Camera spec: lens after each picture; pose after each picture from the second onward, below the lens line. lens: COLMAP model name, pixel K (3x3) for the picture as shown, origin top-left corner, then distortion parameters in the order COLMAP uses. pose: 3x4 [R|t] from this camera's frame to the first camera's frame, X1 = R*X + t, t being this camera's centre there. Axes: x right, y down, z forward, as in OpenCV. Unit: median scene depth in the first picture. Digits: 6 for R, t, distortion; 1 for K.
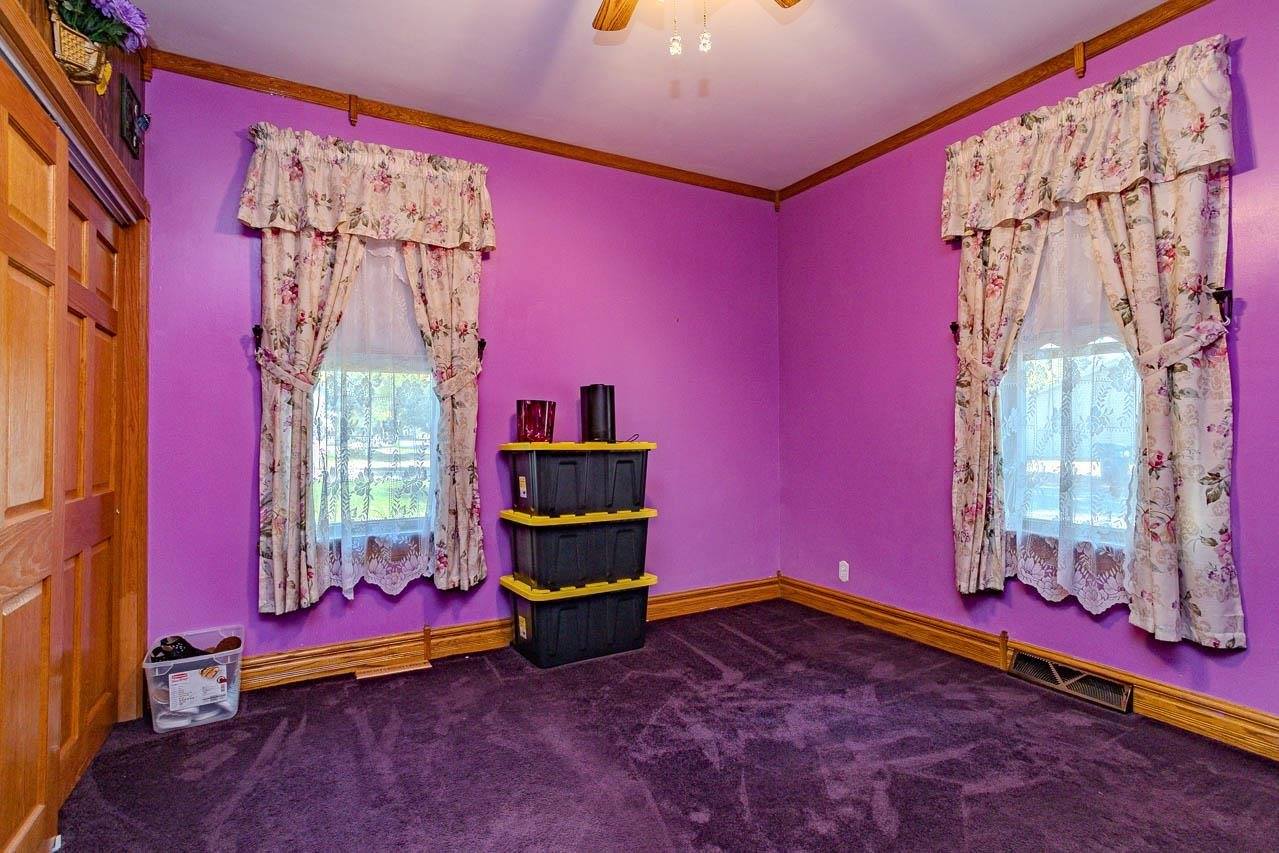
lens RADIAL K [[617.2, 0, 635.9], [0, 617.2, 425.5], [0, 0, 1]] dist [-0.052678, 0.031008]
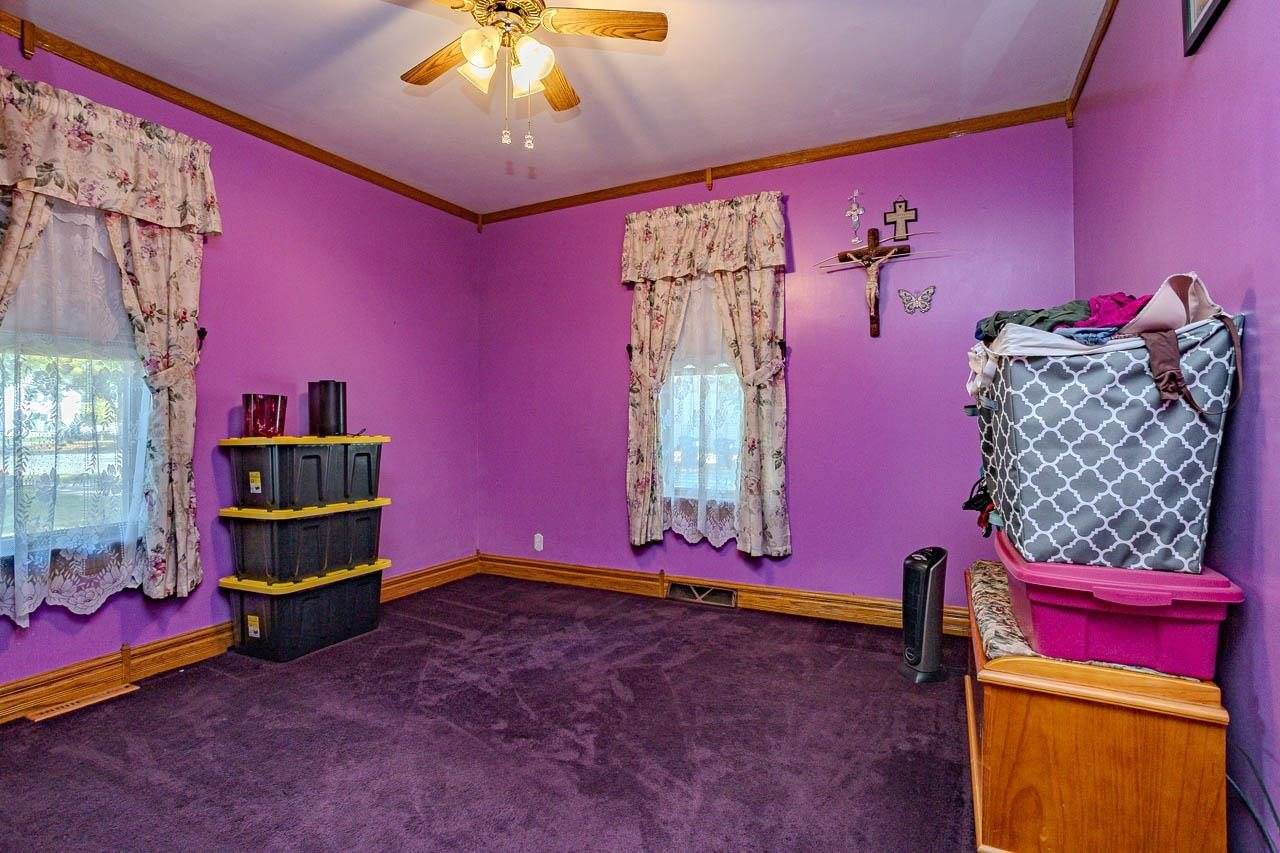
lens RADIAL K [[607.9, 0, 620.4], [0, 607.9, 415.0], [0, 0, 1]] dist [-0.057454, 0.035994]
pose [[0.846009, 0.009378, 0.533086, -0.221838], [-0.004048, 0.999929, -0.011166, 0.000312], [-0.533153, 0.007289, 0.845987, -0.130854]]
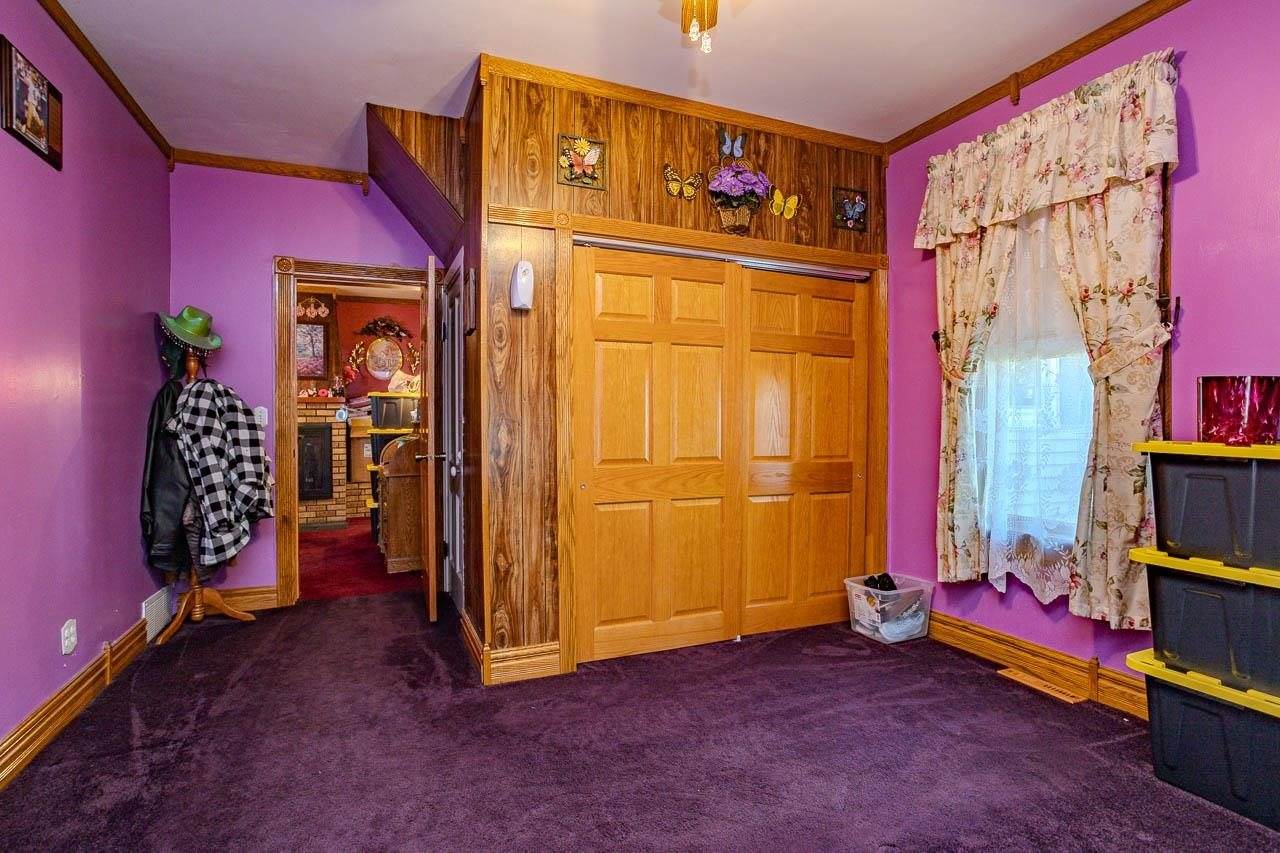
lens RADIAL K [[617.7, 0, 636.4], [0, 617.7, 425.5], [0, 0, 1]] dist [-0.052678, 0.031008]
pose [[-0.102679, 0.012811, -0.994632, 0.591384], [0.011038, 0.999870, 0.011739, -0.004345], [0.994653, -0.009773, -0.102807, 0.526720]]
